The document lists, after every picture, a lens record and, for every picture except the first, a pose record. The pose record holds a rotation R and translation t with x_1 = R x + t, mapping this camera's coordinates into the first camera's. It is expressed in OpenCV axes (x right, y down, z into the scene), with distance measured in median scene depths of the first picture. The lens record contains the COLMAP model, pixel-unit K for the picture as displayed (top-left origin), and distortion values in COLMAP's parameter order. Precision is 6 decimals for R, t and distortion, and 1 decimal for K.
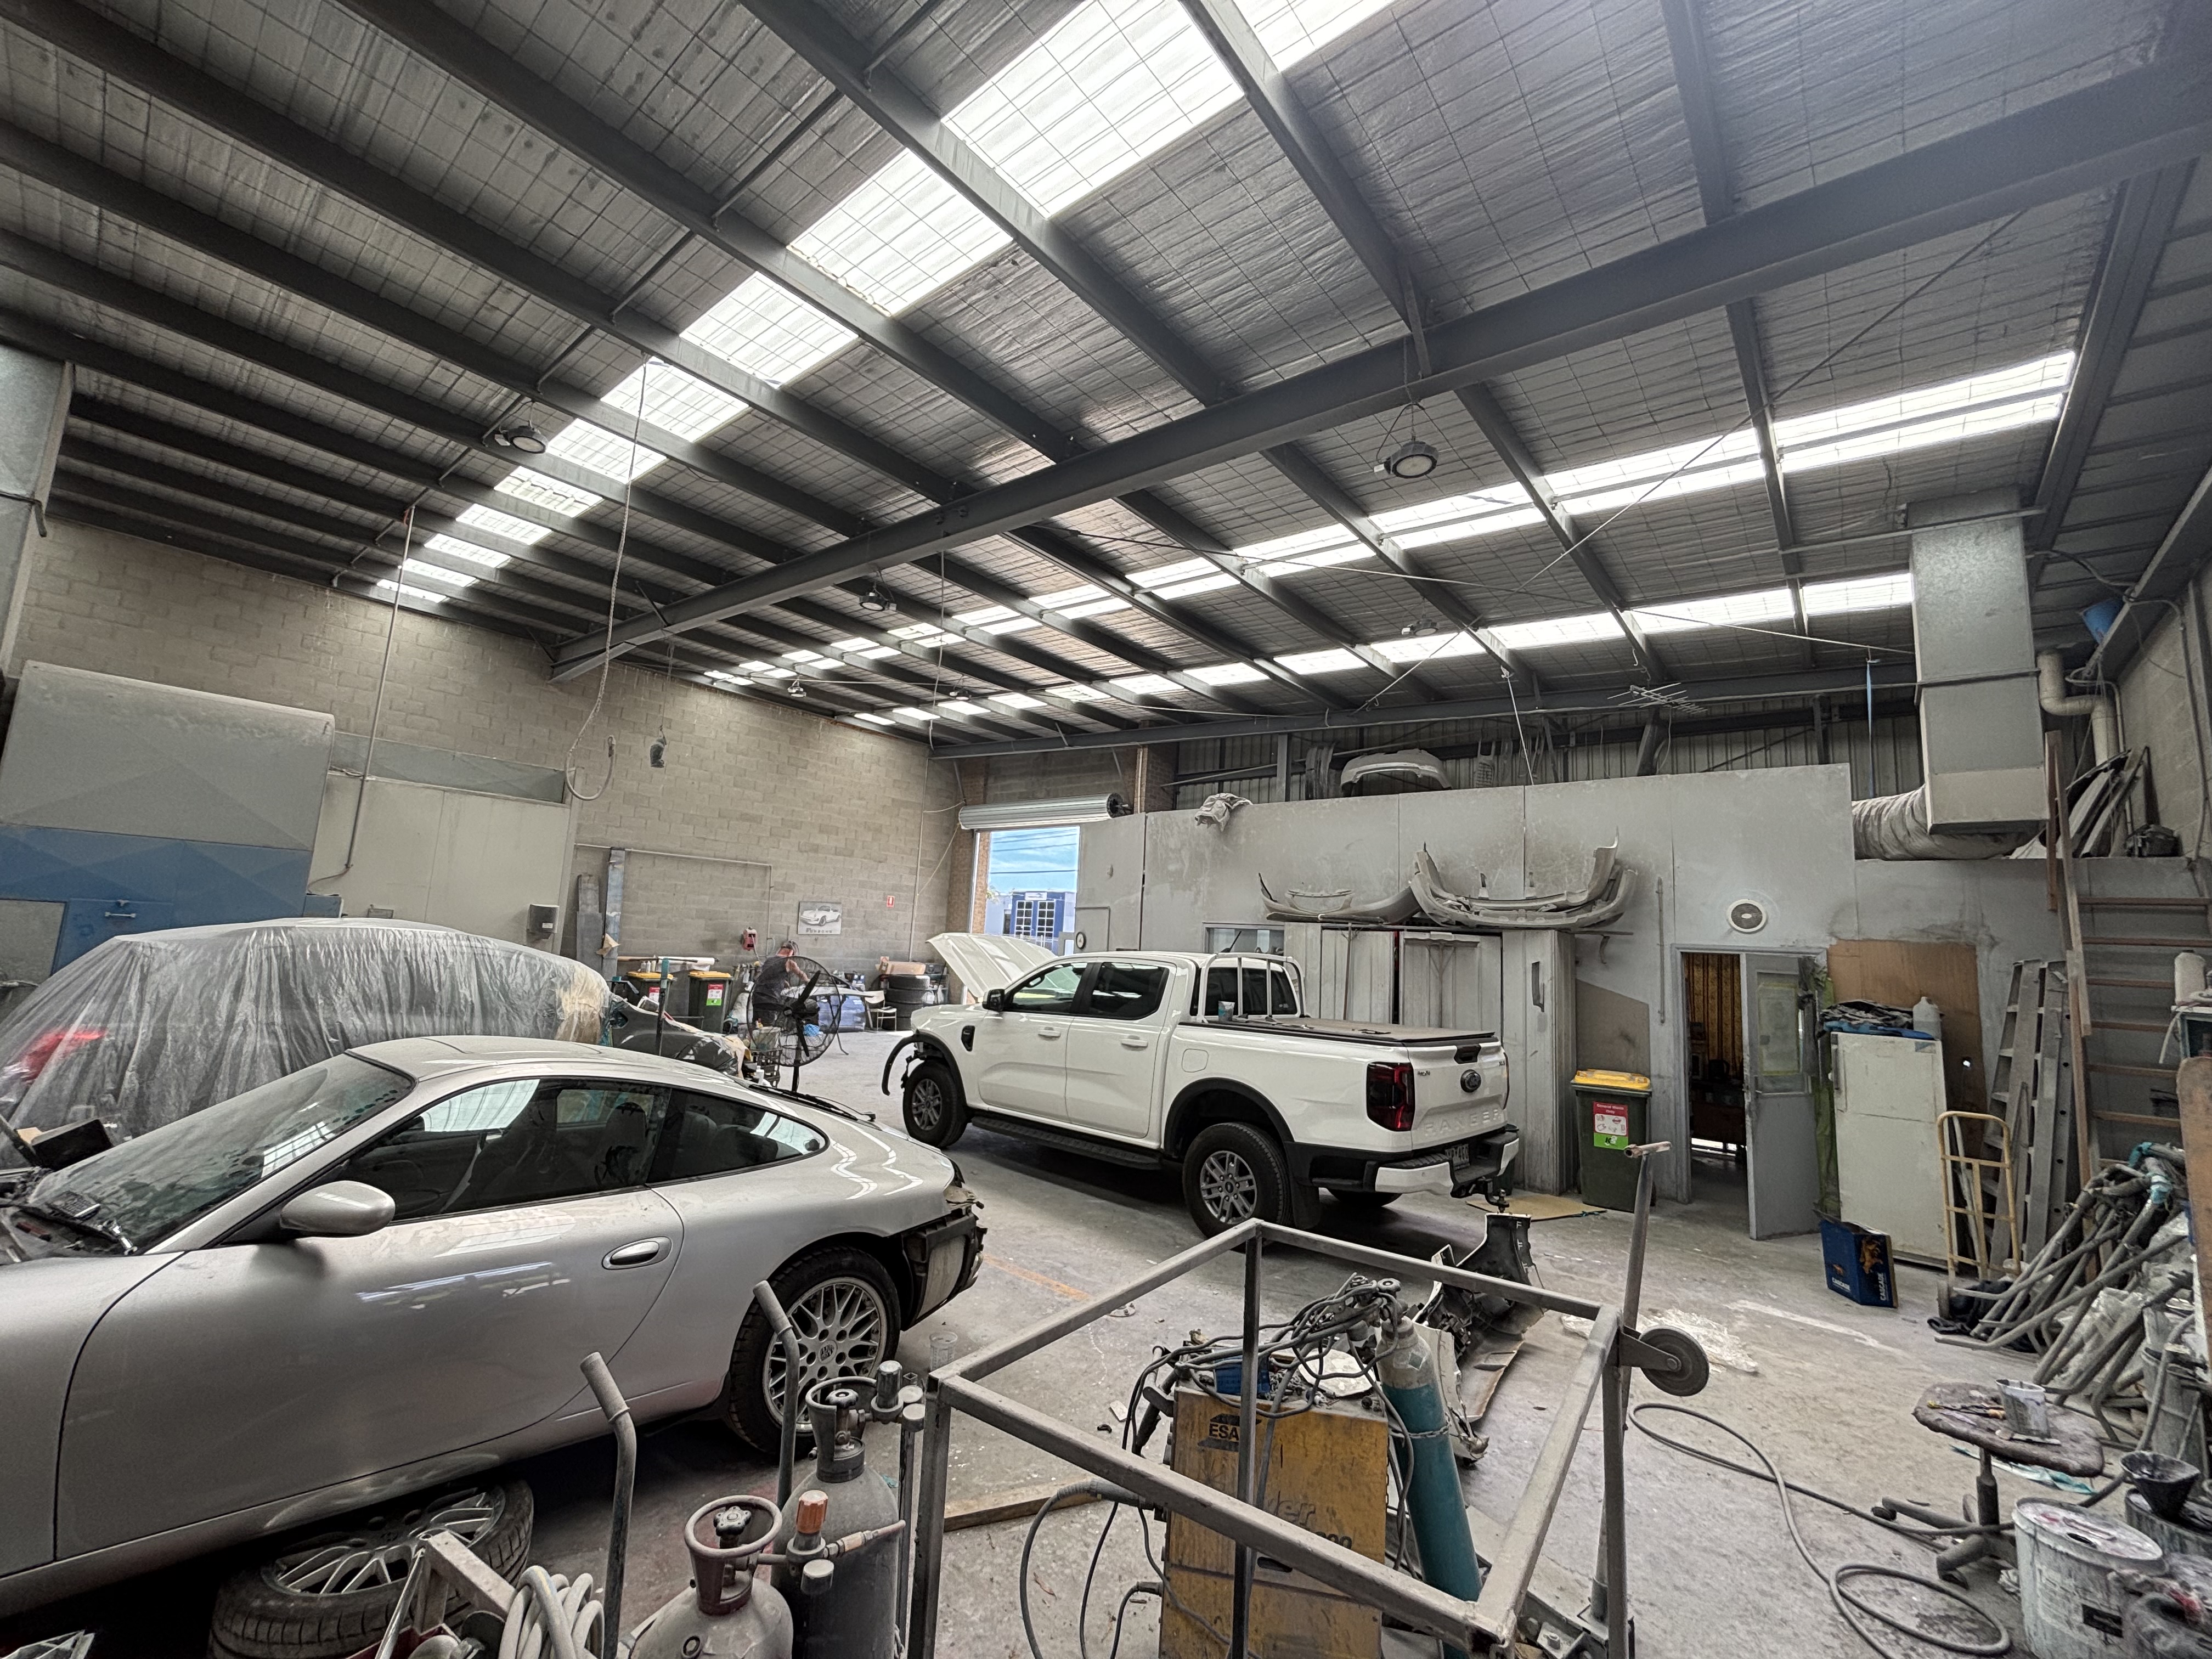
lens RADIAL K [[892.1, 0, 1095.3], [0, 892.1, 822.7], [0, 0, 1]] dist [-0.000961, -0.000147]
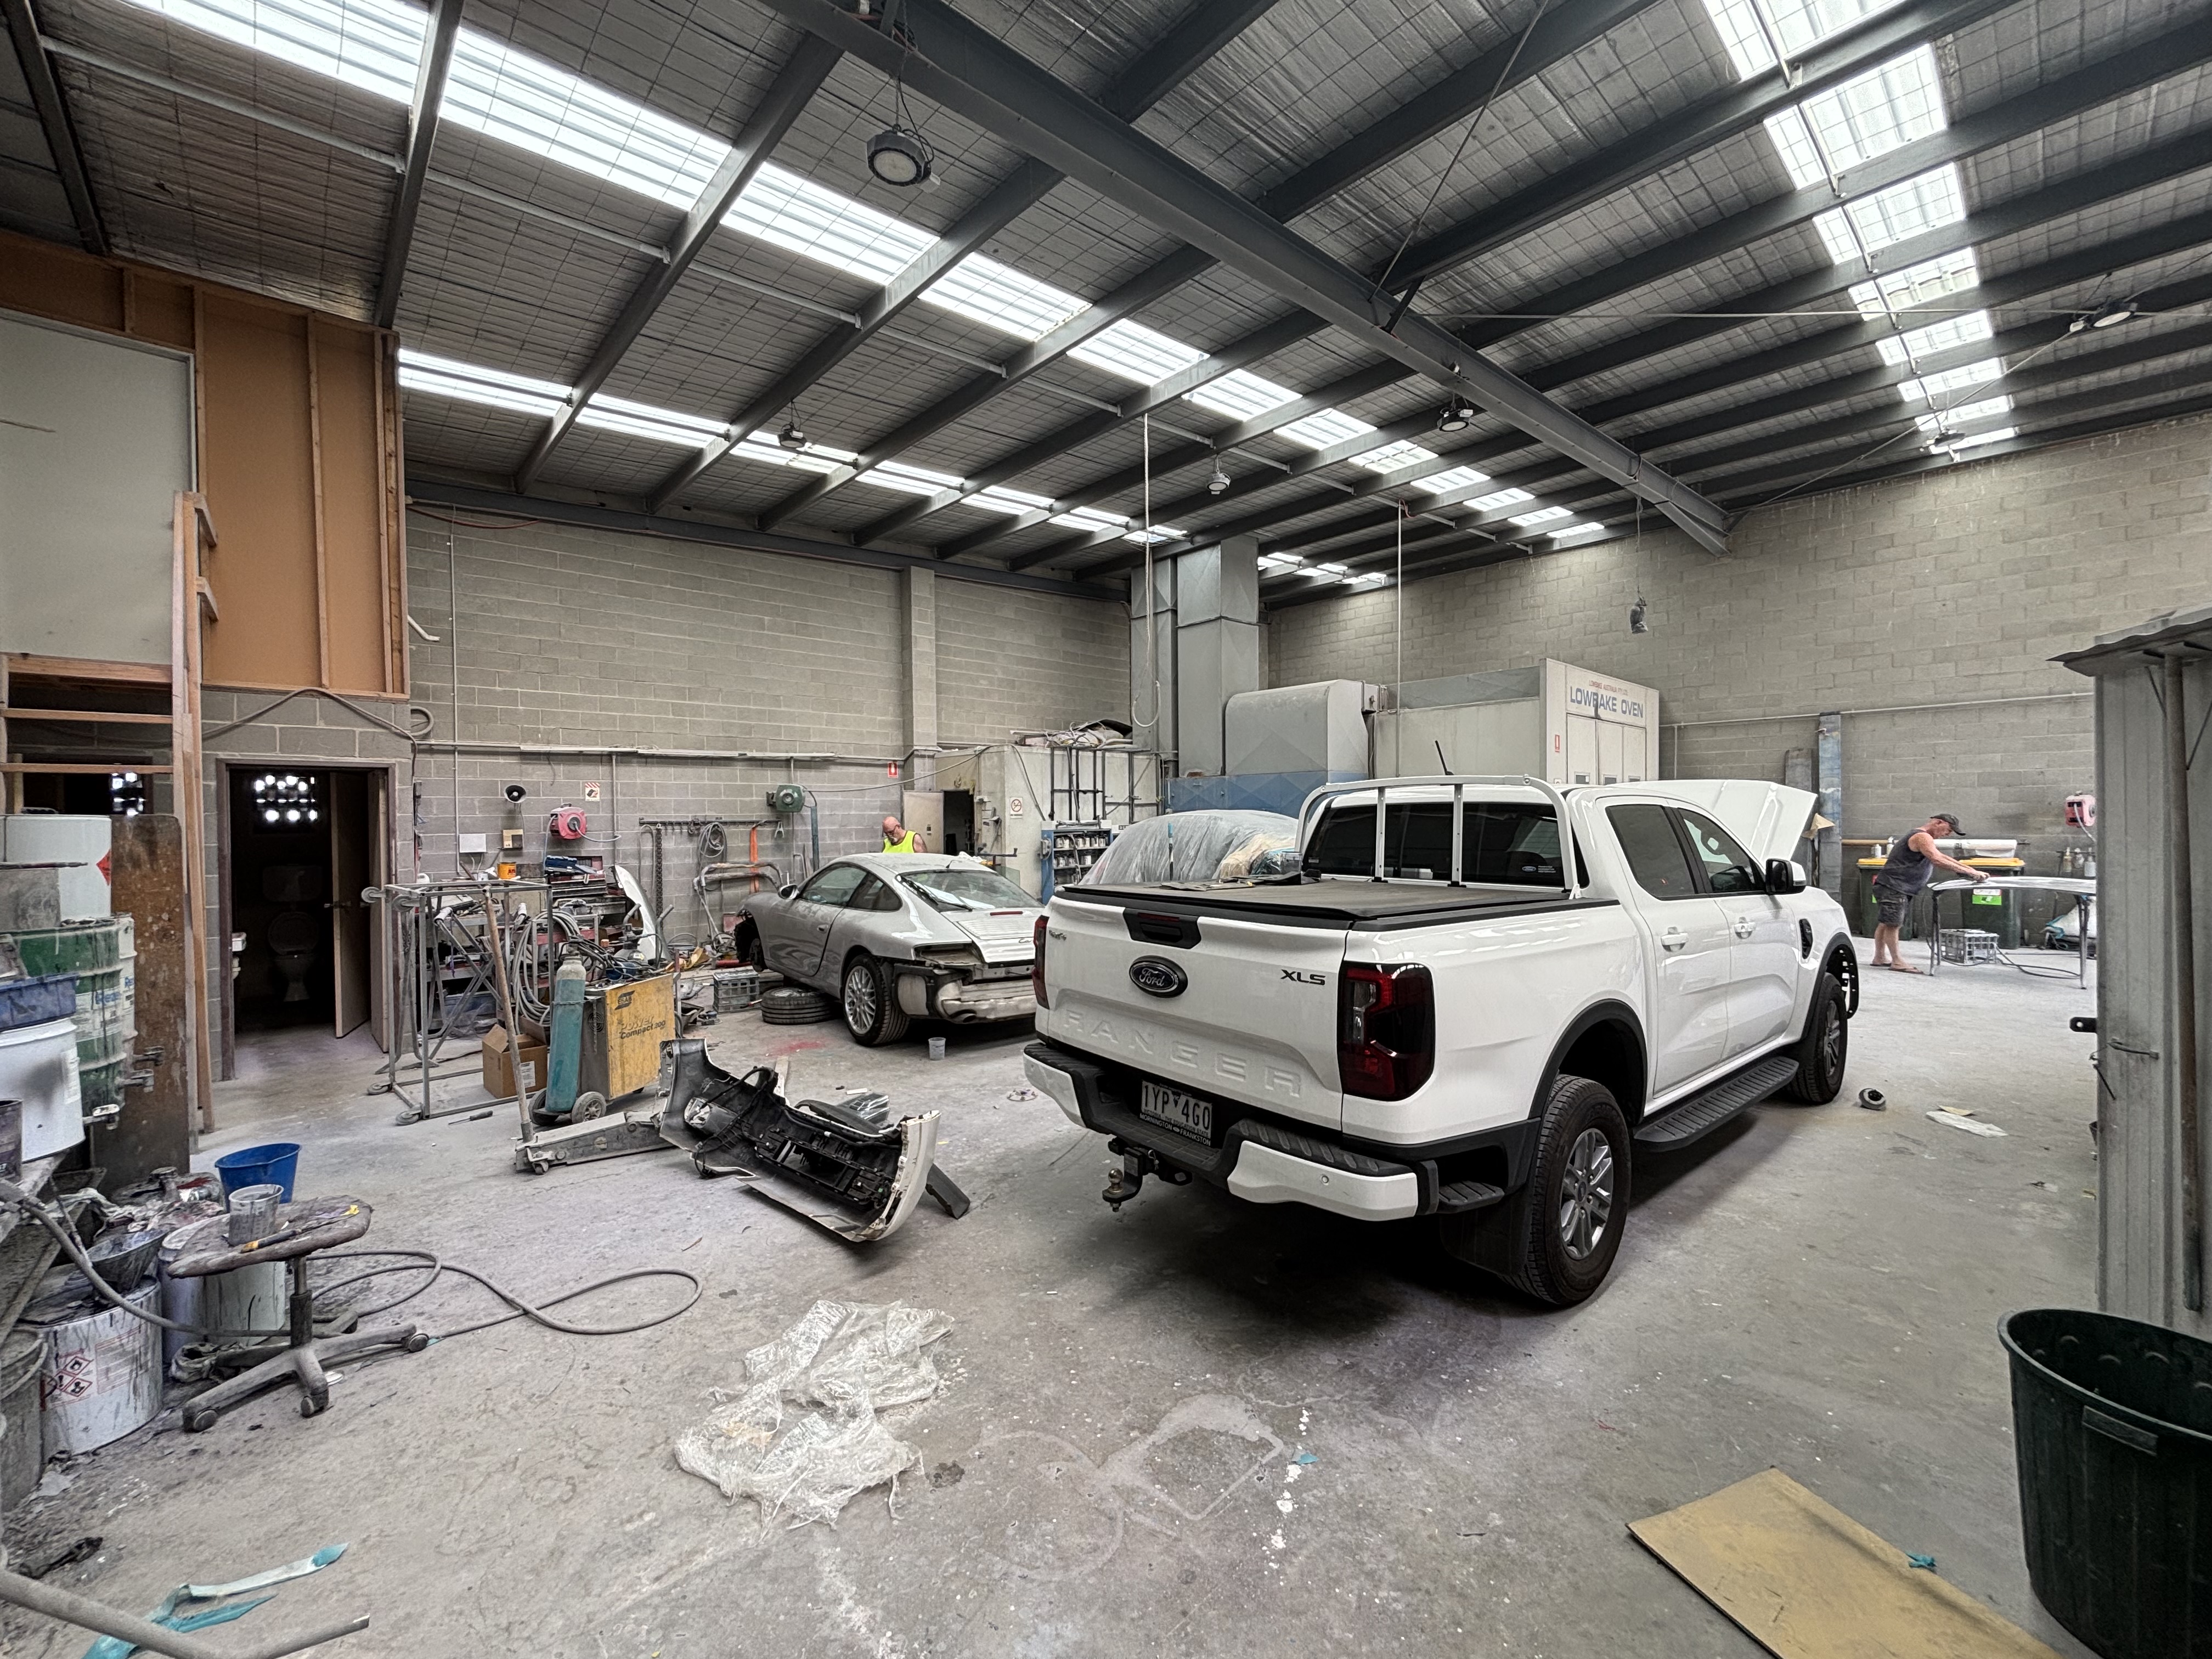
lens RADIAL K [[892.1, 0, 1095.3], [0, 892.1, 822.7], [0, 0, 1]] dist [-0.000961, -0.000147]
pose [[-0.111214, -0.047236, -0.992673, 0.368784], [0.143004, 0.987714, -0.063022, 0.085472], [0.983454, -0.148965, -0.103092, 0.394169]]
